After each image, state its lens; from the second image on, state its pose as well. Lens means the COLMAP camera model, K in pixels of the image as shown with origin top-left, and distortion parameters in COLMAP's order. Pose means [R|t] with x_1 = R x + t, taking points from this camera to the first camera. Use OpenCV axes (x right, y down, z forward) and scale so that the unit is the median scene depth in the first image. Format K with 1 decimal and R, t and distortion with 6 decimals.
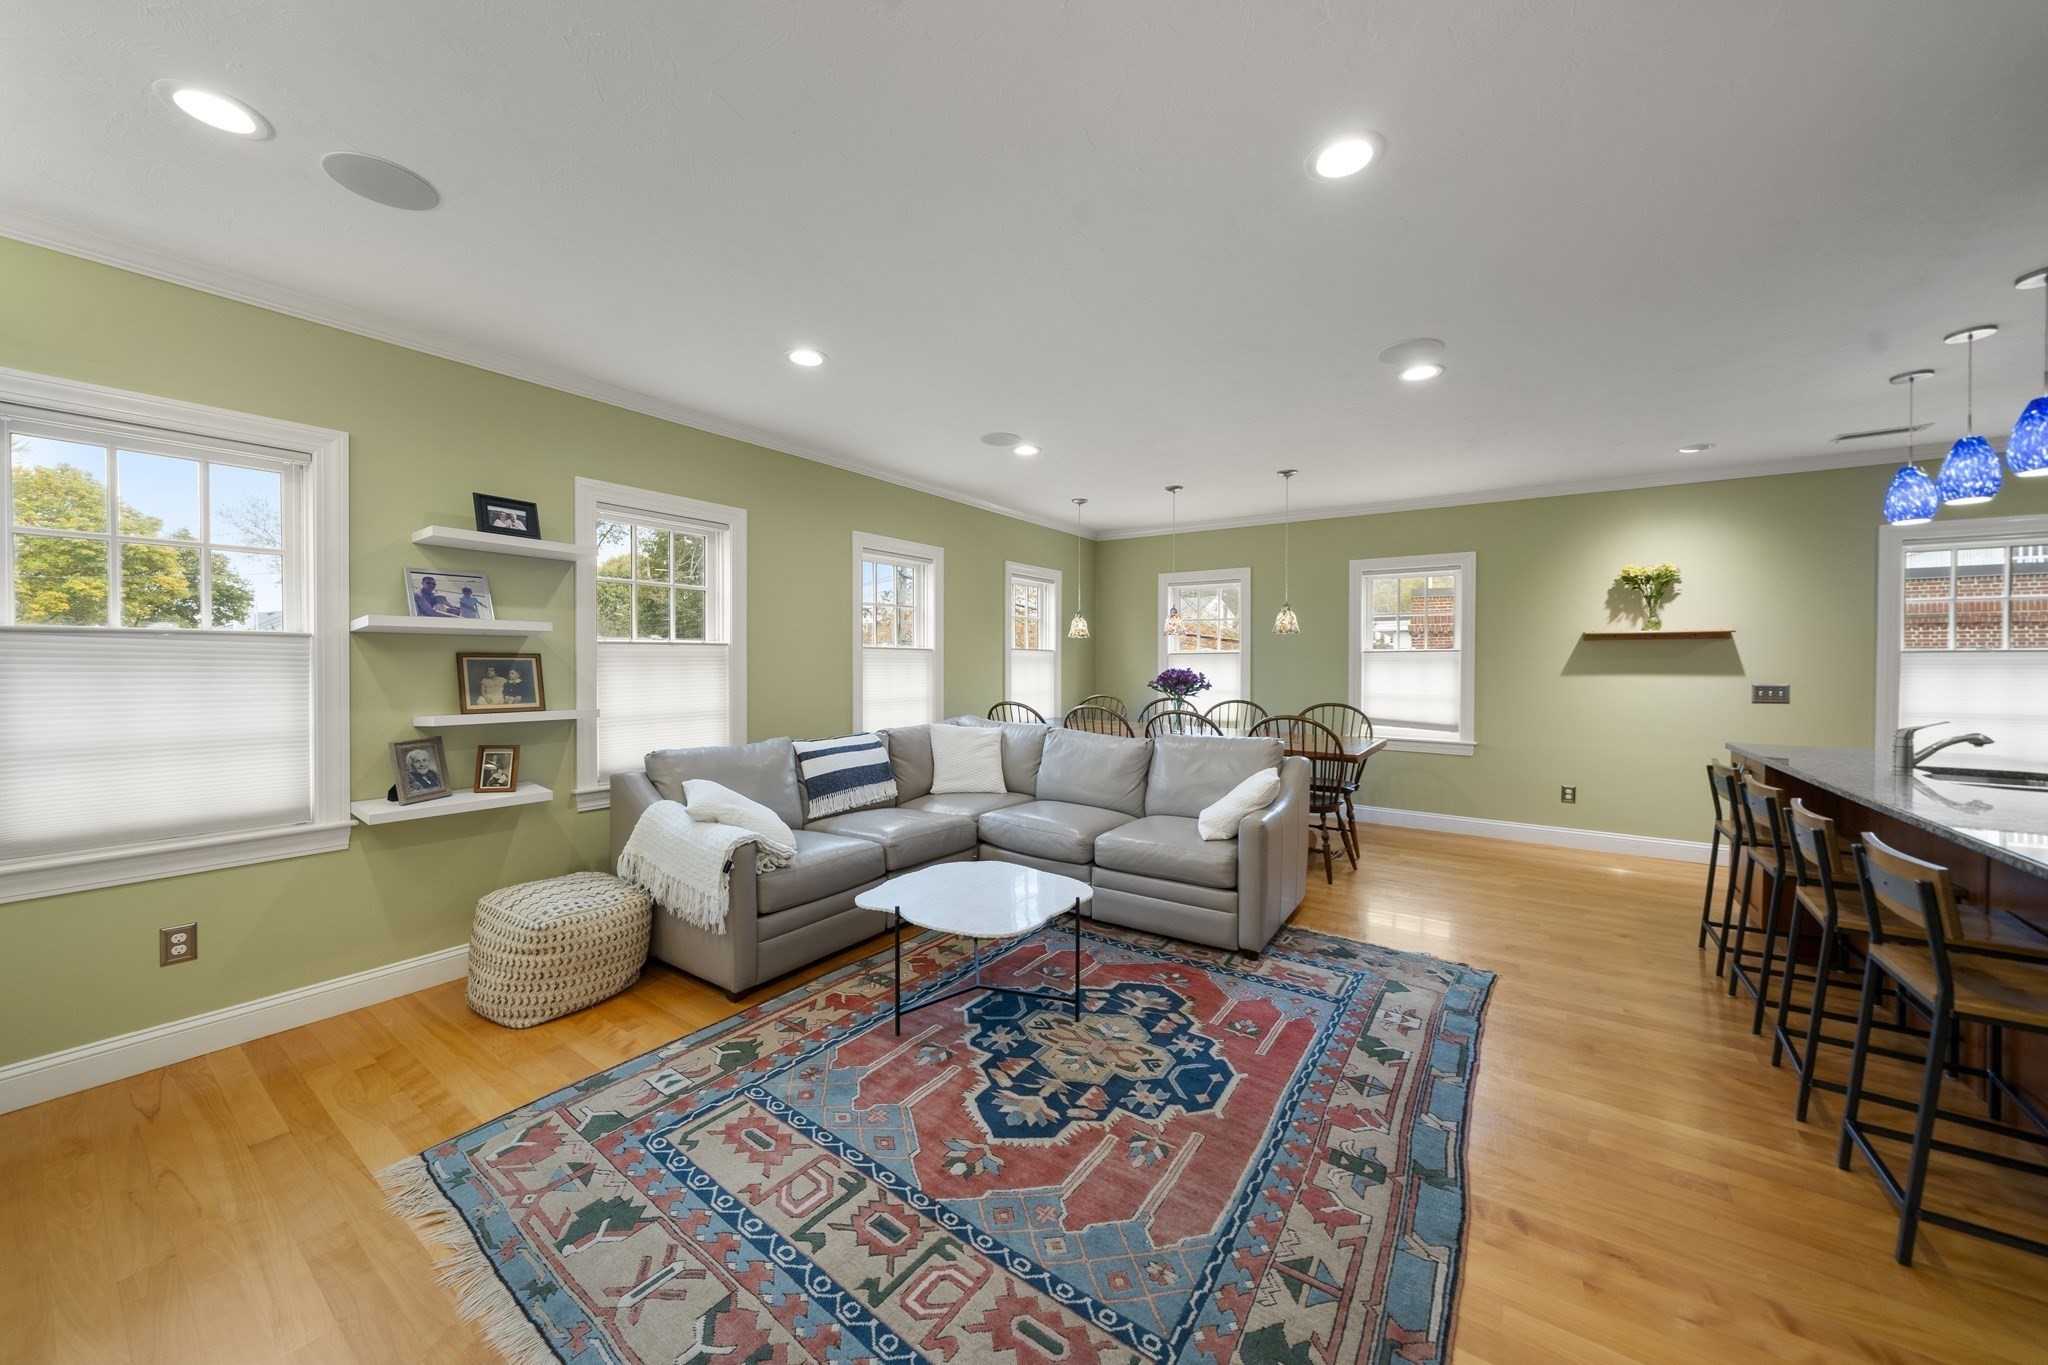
lens RADIAL K [[717.3, 0, 1019.6], [0, 717.3, 675.4], [0, 0, 1]] dist [-0.004872, 0.000014]
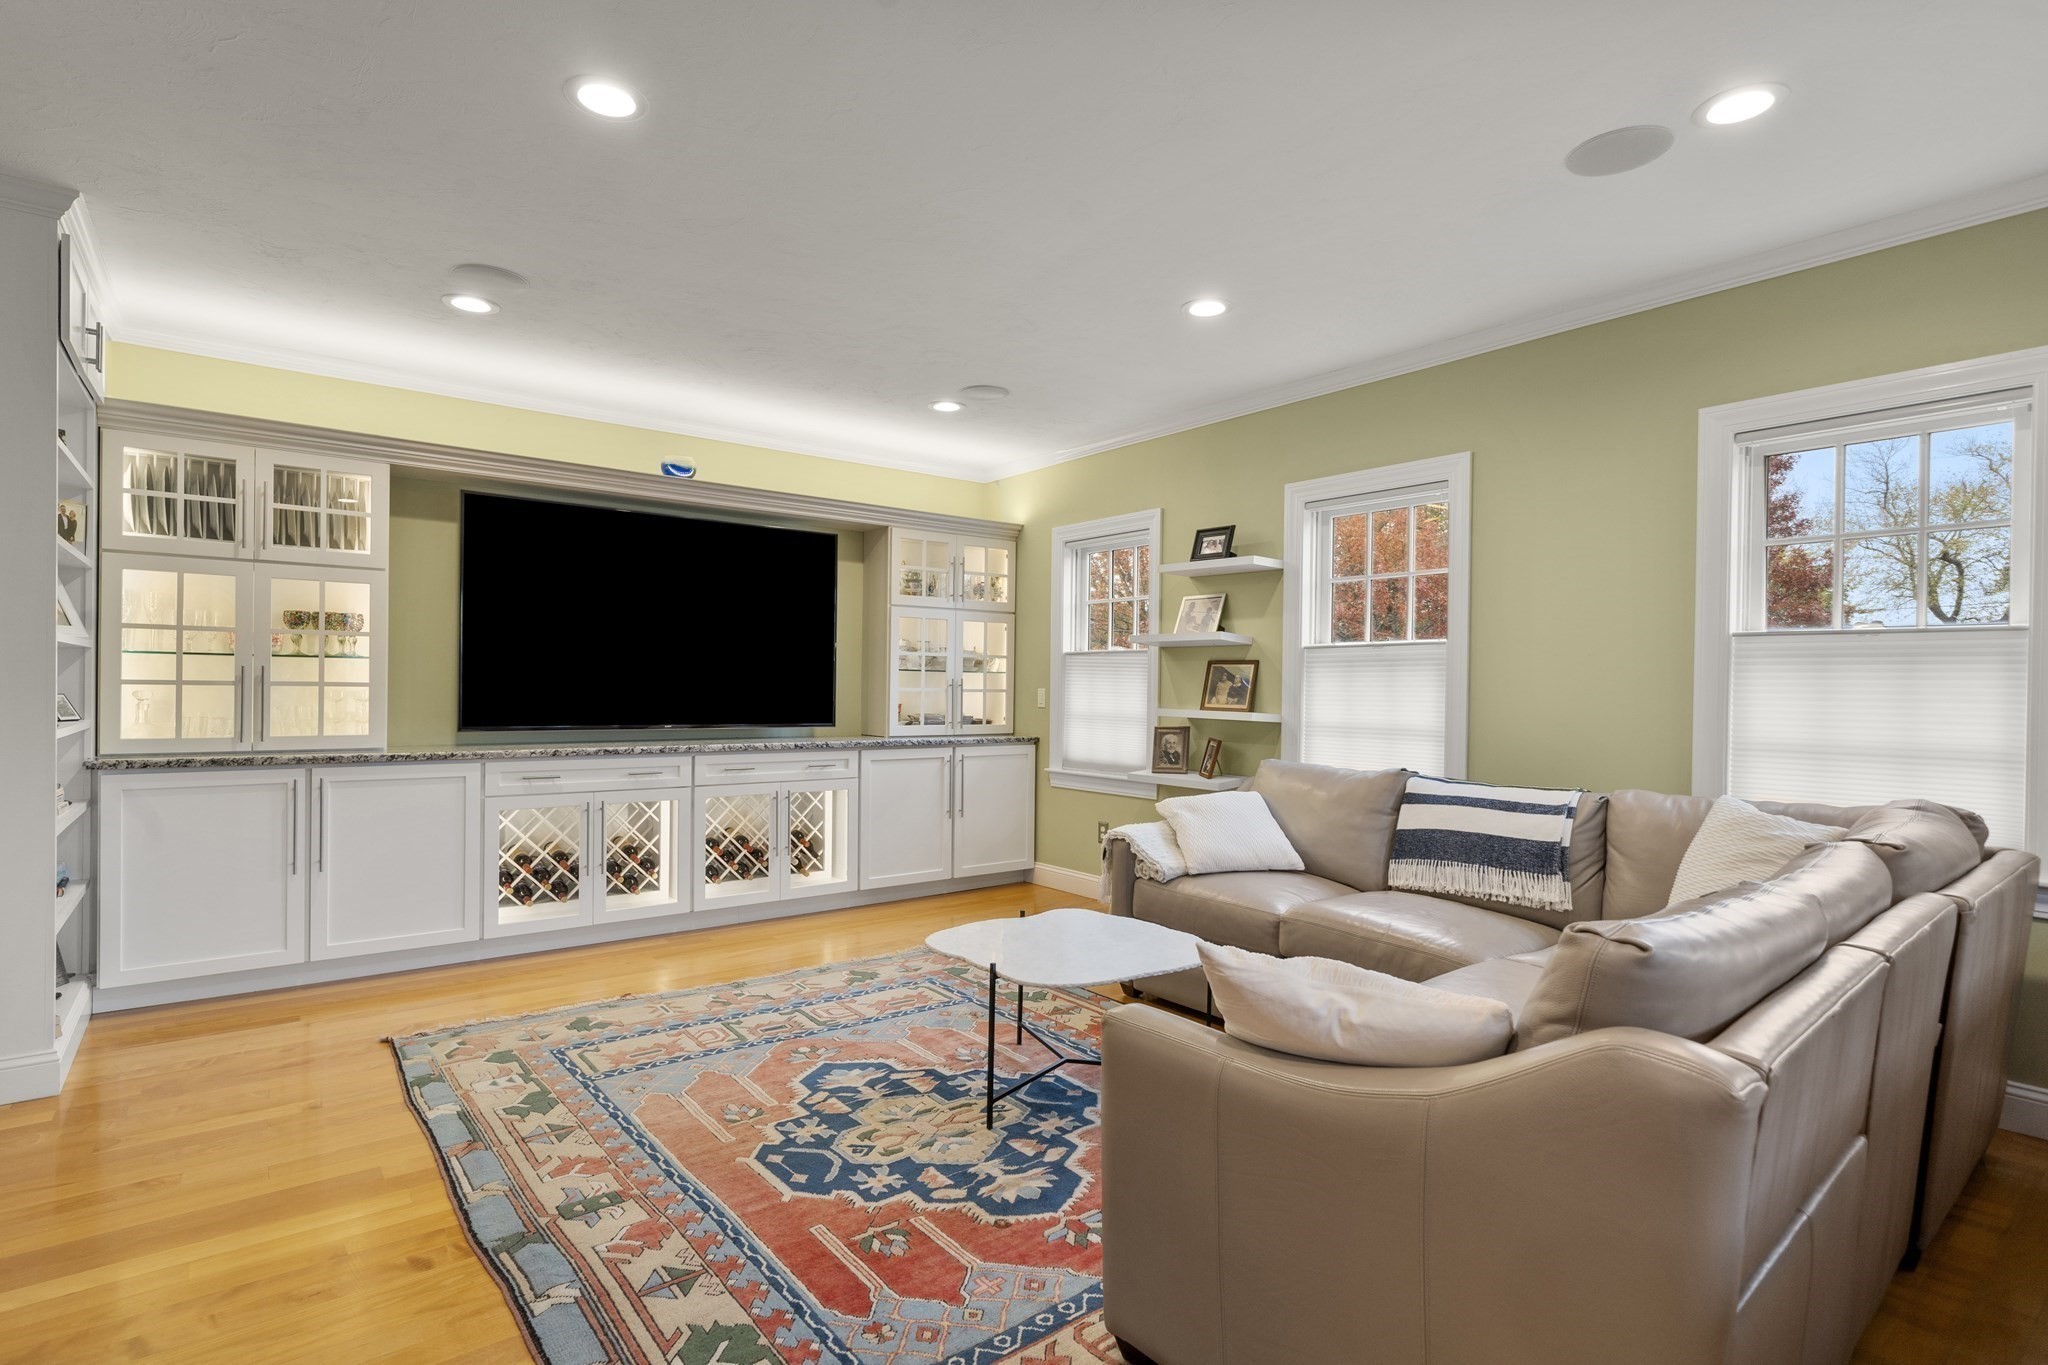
lens RADIAL K [[1005.6, 0, 1008.4], [0, 1005.6, 699.2], [0, 0, 1]] dist [0.003583, 0.000611]
pose [[-0.291321, 0.007926, -0.956593, 1.226268], [-0.029615, 0.999412, 0.017299, 0.018194], [0.956167, 0.033369, -0.290914, 1.491253]]
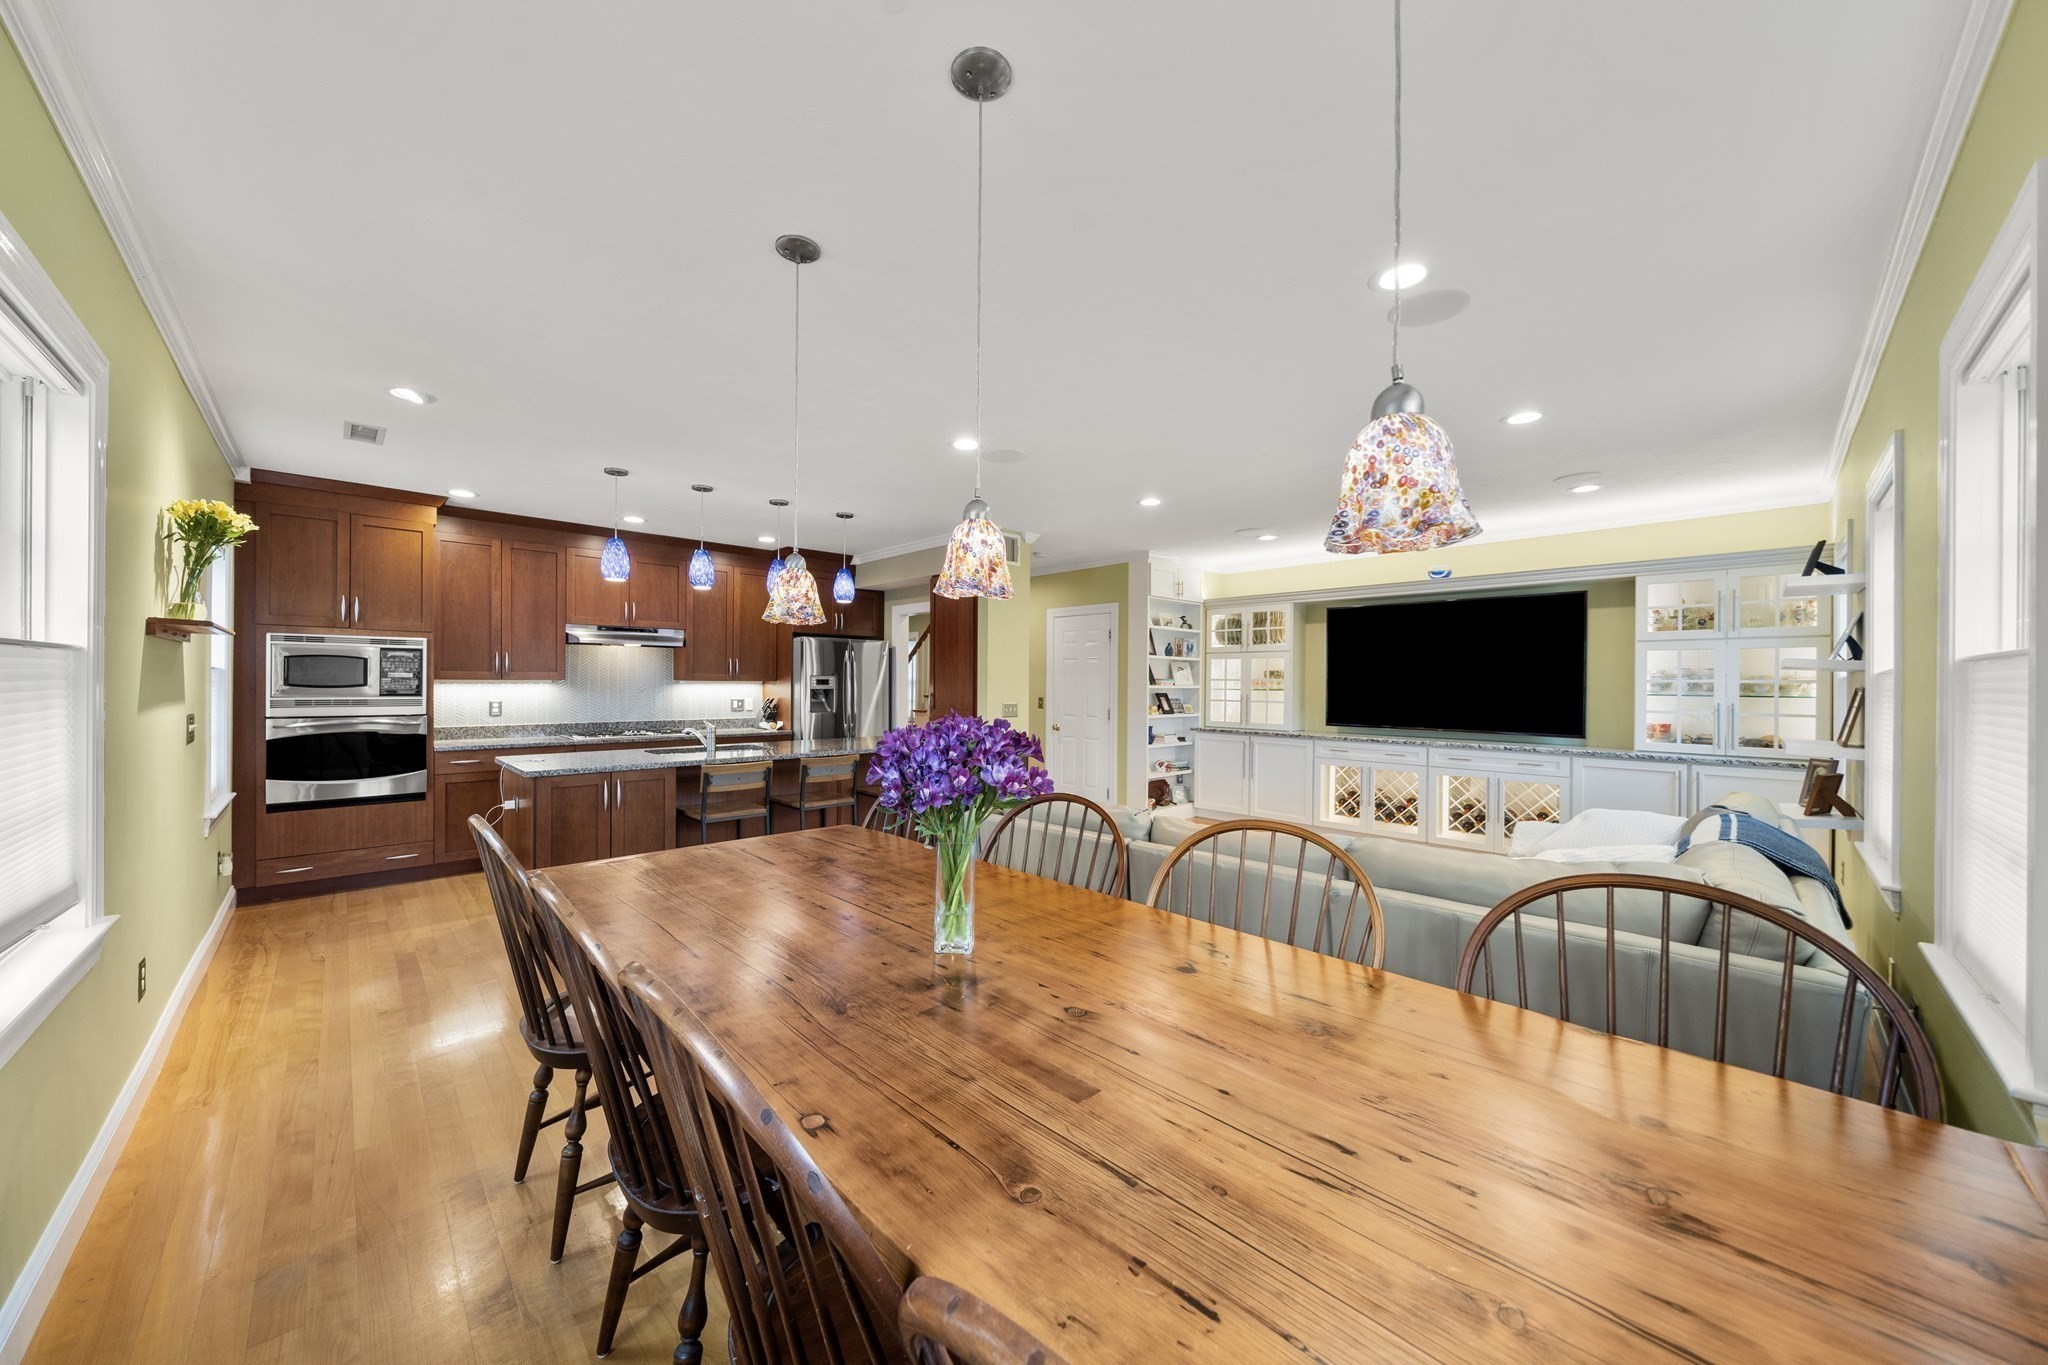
lens RADIAL K [[714.1, 0, 1012.3], [0, 714.1, 675.3], [0, 0, 1]] dist [-0.005052, -0.000001]
pose [[-0.980272, -0.007445, 0.197514, 0.332676], [-0.006471, 0.999964, 0.005575, -0.061678], [-0.197549, 0.004187, -0.980284, 2.937863]]
